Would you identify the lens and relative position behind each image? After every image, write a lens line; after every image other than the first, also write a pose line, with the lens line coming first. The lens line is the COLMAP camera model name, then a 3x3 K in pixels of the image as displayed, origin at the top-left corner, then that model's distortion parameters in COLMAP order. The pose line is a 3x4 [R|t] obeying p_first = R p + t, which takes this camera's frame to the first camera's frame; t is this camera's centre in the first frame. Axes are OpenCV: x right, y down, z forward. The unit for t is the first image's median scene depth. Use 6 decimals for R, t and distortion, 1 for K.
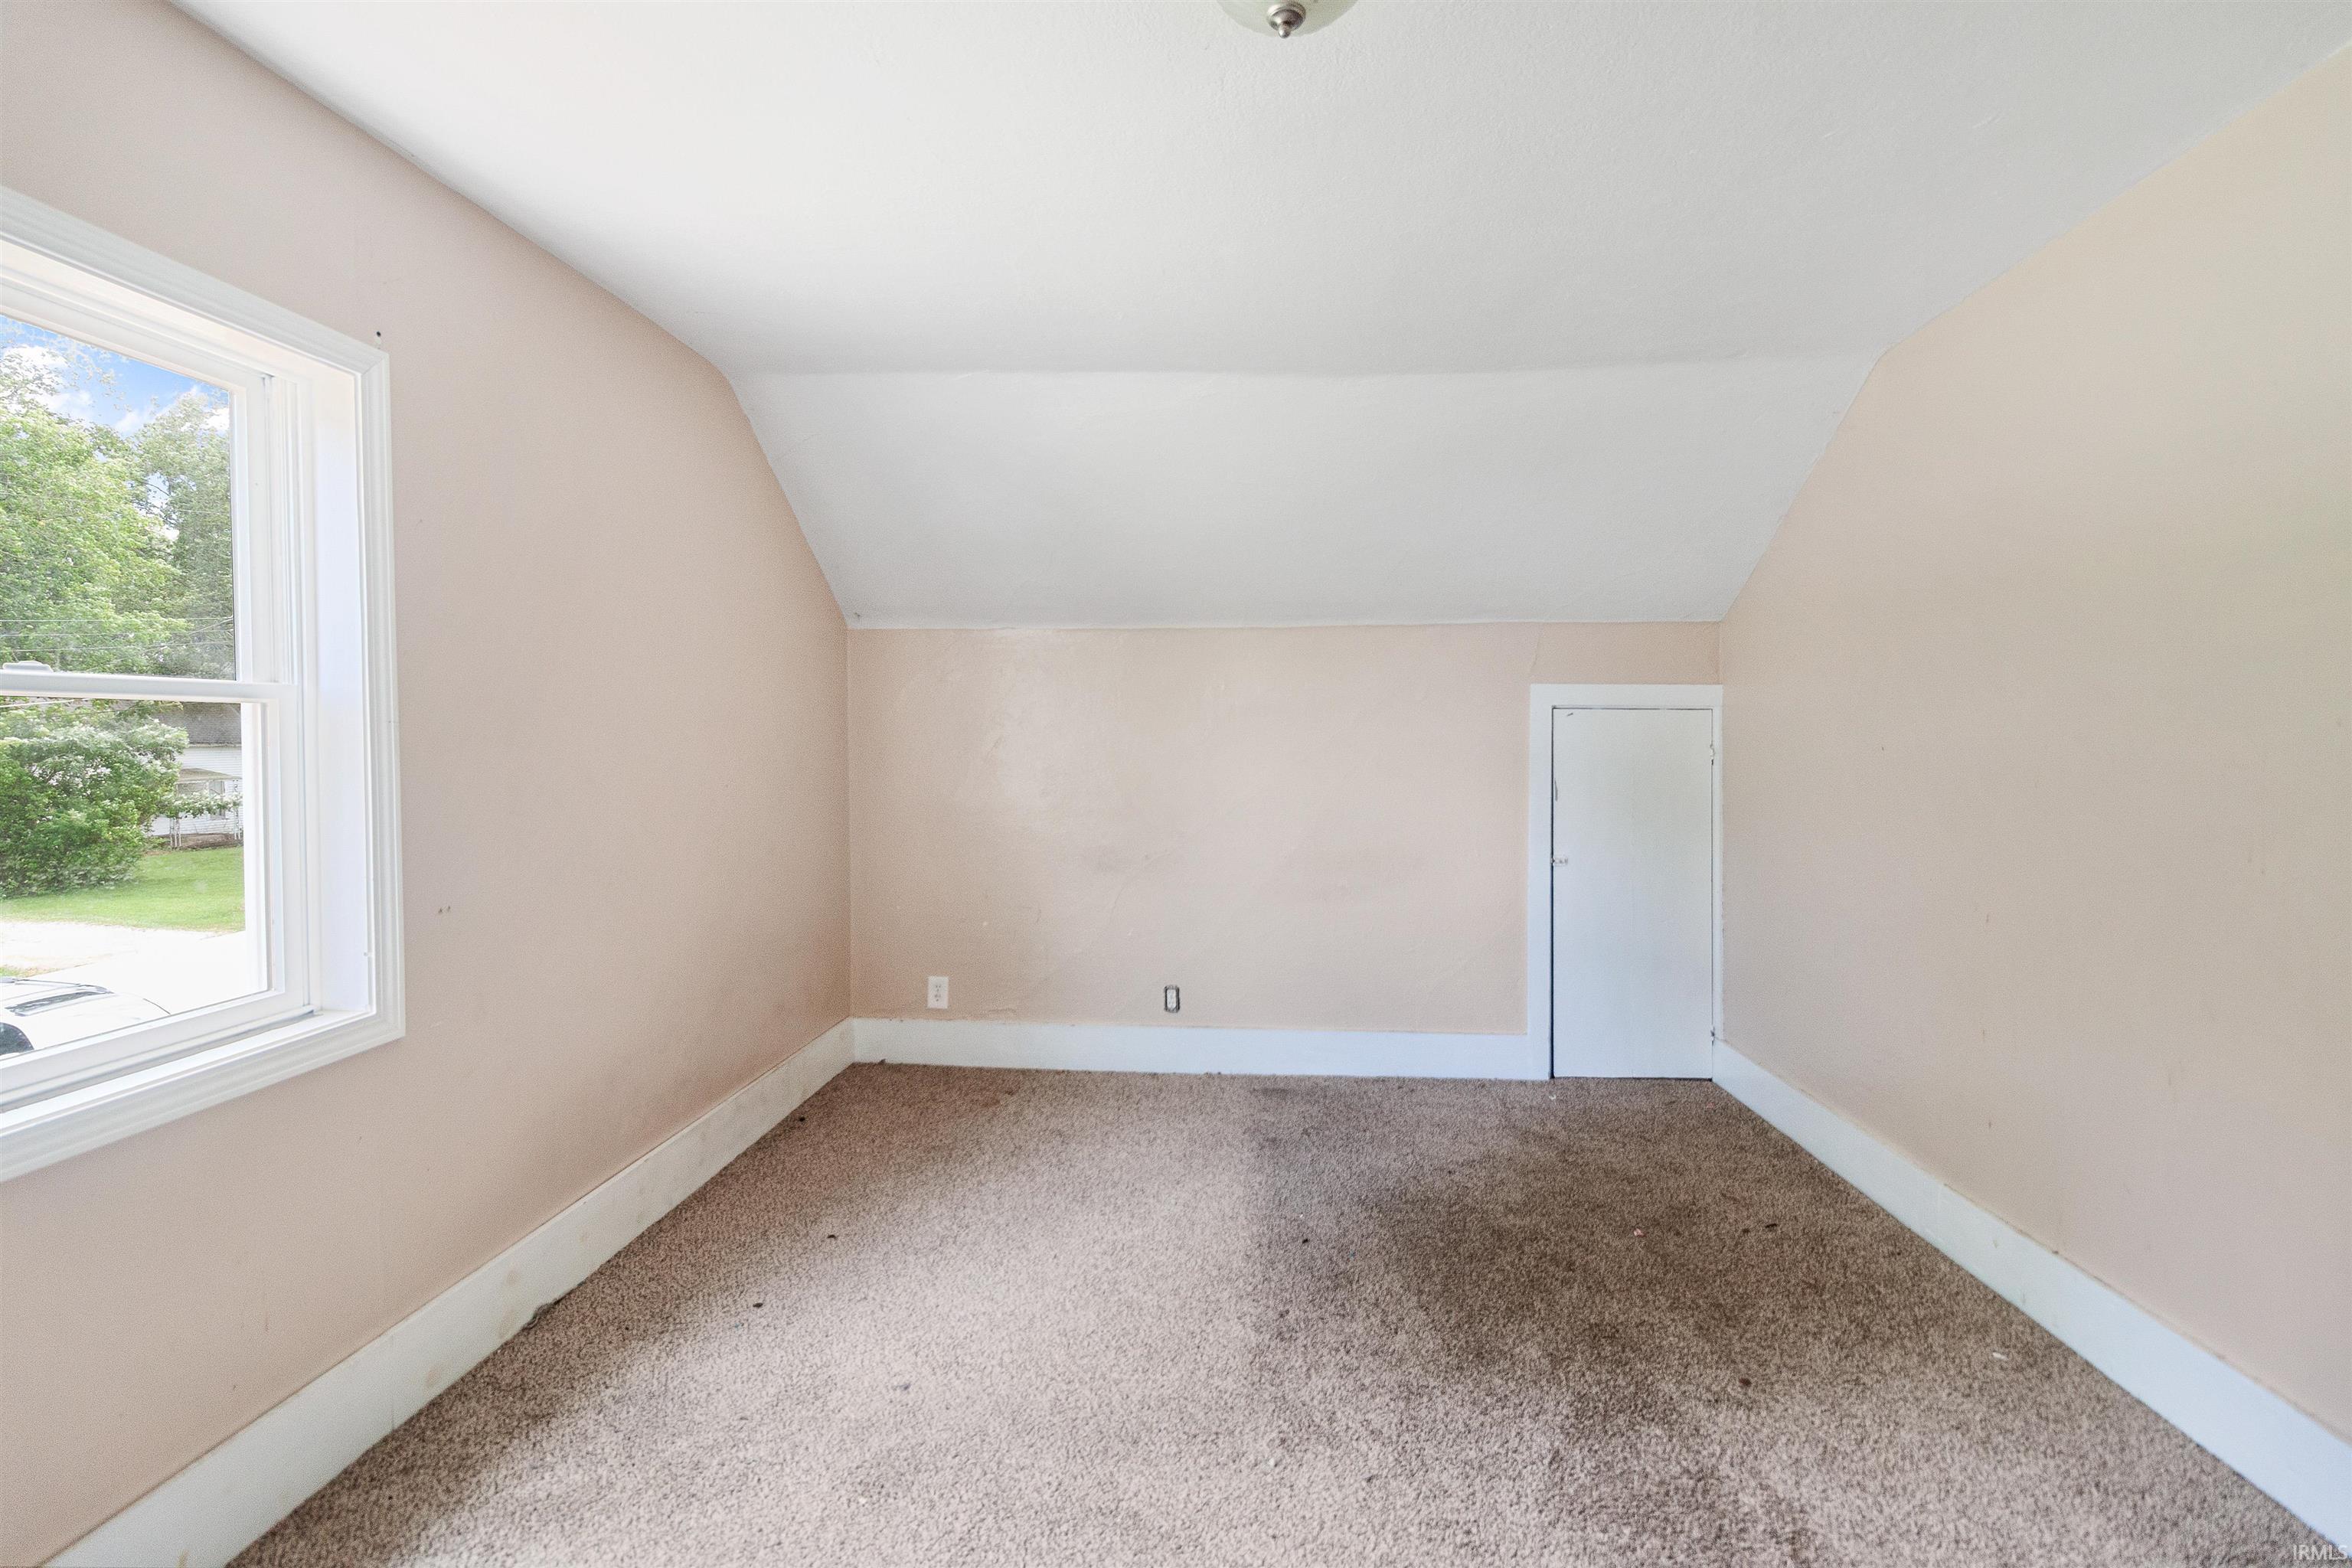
lens RADIAL K [[1097.6, 0, 1172.8], [0, 1097.6, 765.5], [0, 0, 1]] dist [0.000509, -0.000675]
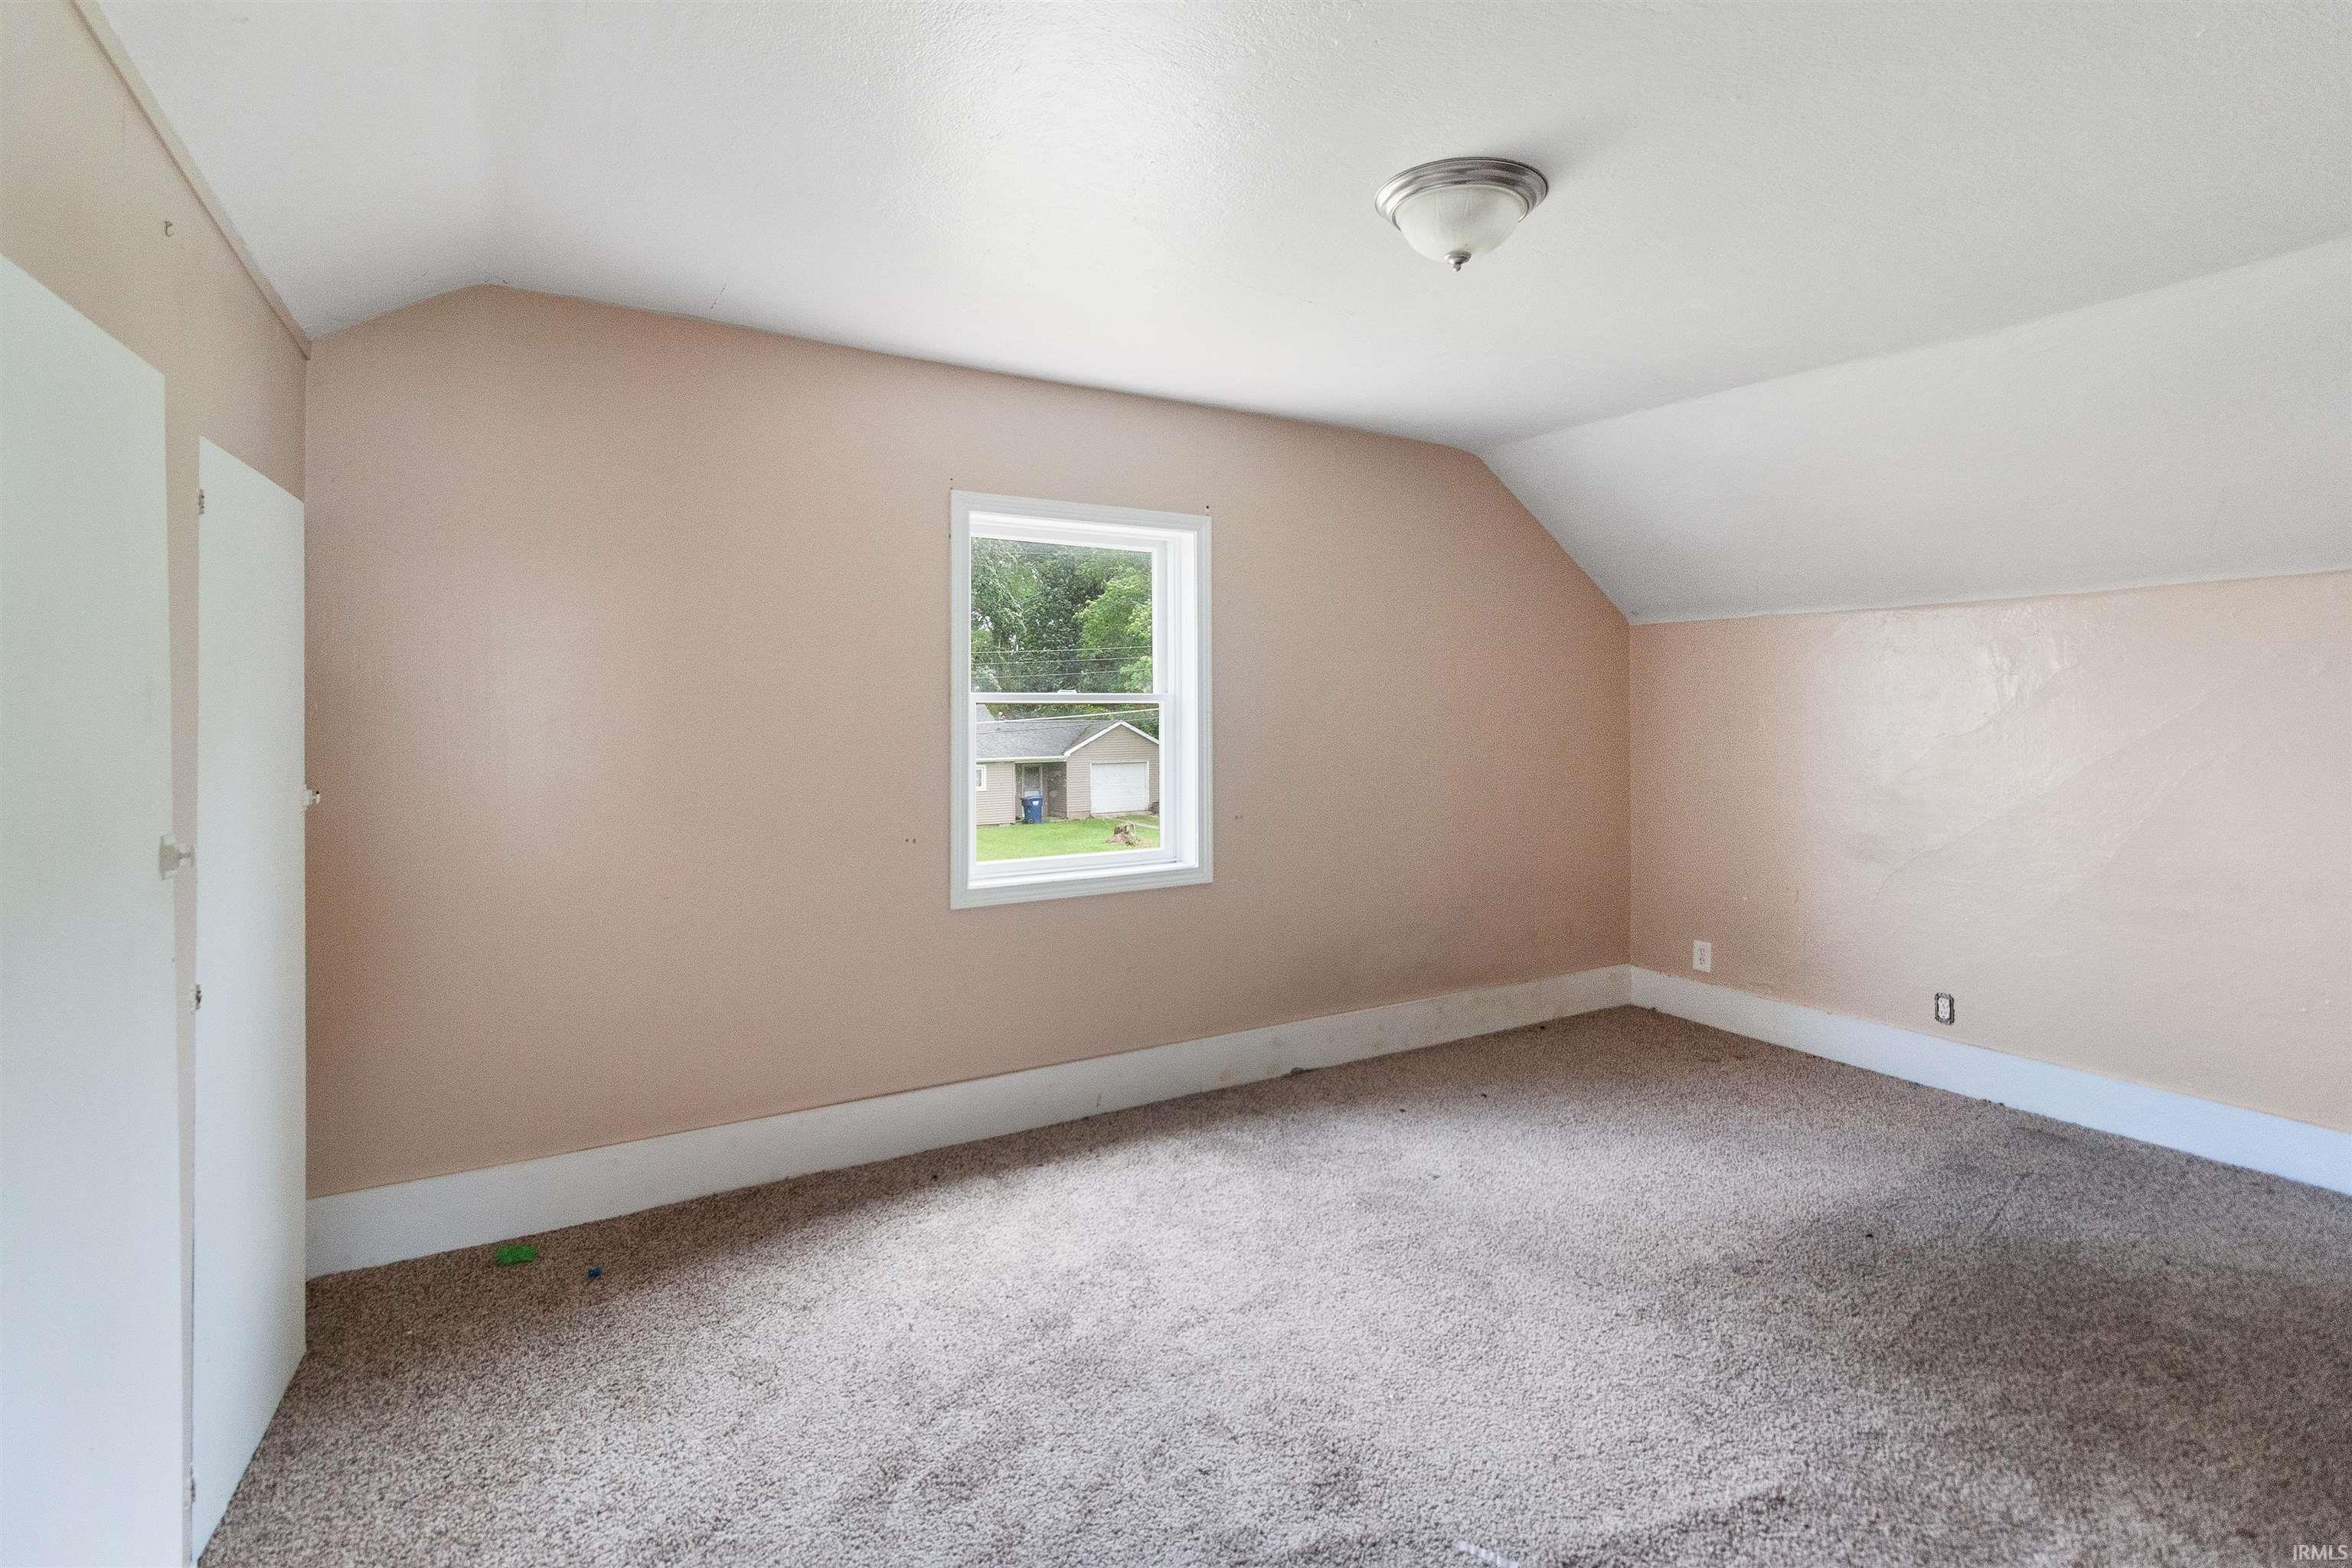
lens RADIAL K [[1097.6, 0, 1137.3], [0, 1097.6, 715.2], [0, 0, 1]] dist [0.000509, -0.000675]
pose [[0.556731, 0.002052, -0.830690, 0.535637], [-0.022696, 0.999661, -0.012742, -0.005614], [0.830383, 0.025947, 0.556589, -0.099347]]
